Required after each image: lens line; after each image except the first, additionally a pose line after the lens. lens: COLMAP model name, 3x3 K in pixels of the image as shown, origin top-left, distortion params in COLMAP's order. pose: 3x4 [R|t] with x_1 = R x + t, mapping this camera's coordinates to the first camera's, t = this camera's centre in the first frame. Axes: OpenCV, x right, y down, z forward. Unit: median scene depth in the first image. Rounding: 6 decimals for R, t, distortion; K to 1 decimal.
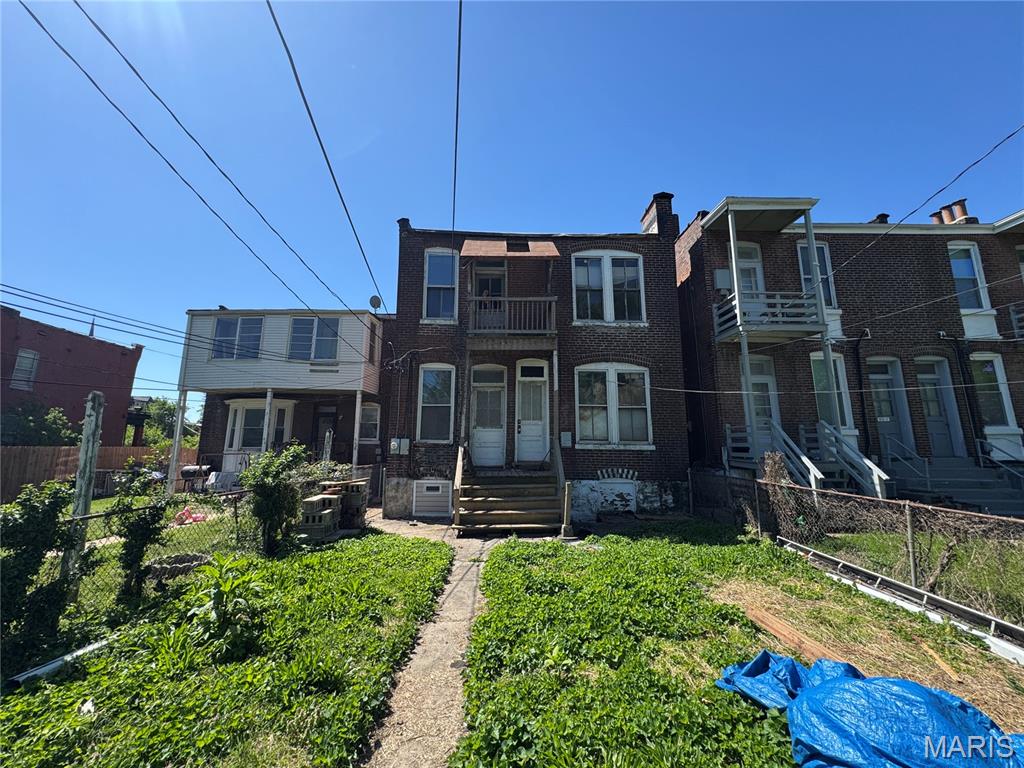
lens RADIAL K [[410.3, 0, 510.0], [0, 410.3, 384.0], [0, 0, 1]] dist [-0.002767, 0.000580]
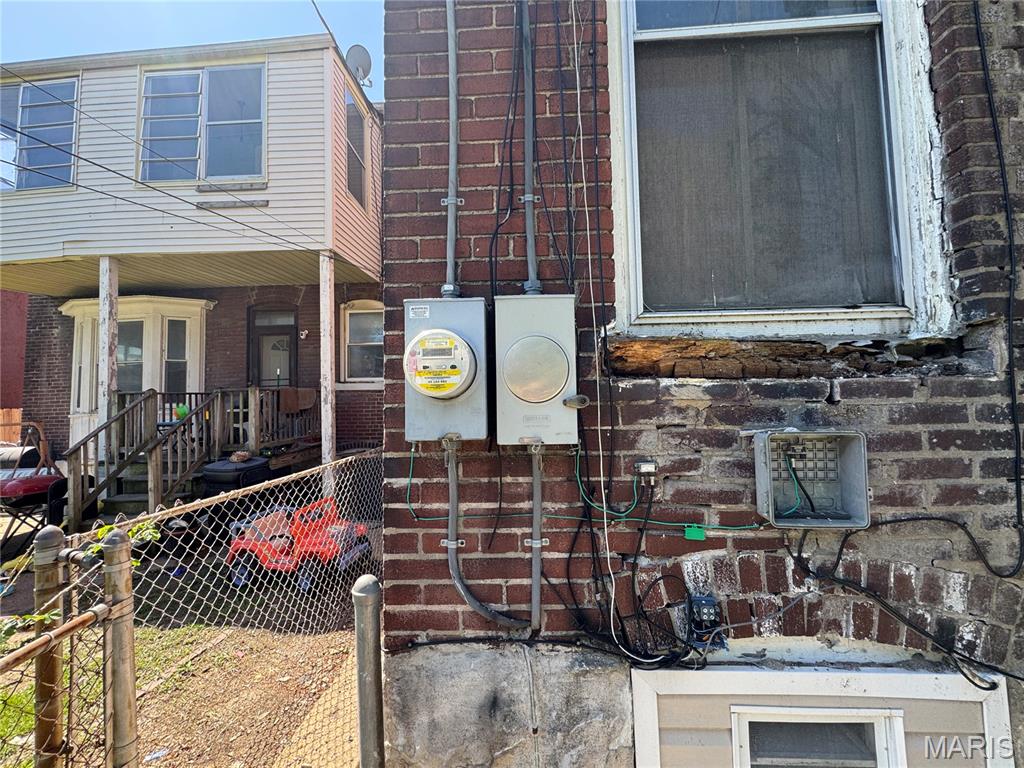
lens RADIAL K [[410.3, 0, 510.0], [0, 410.3, 384.0], [0, 0, 1]] dist [-0.002767, 0.000580]
pose [[0.997781, -0.031503, -0.058652, -0.174709], [0.038569, 0.991591, 0.123529, 0.096879], [0.054267, -0.125517, 0.990606, 0.607566]]
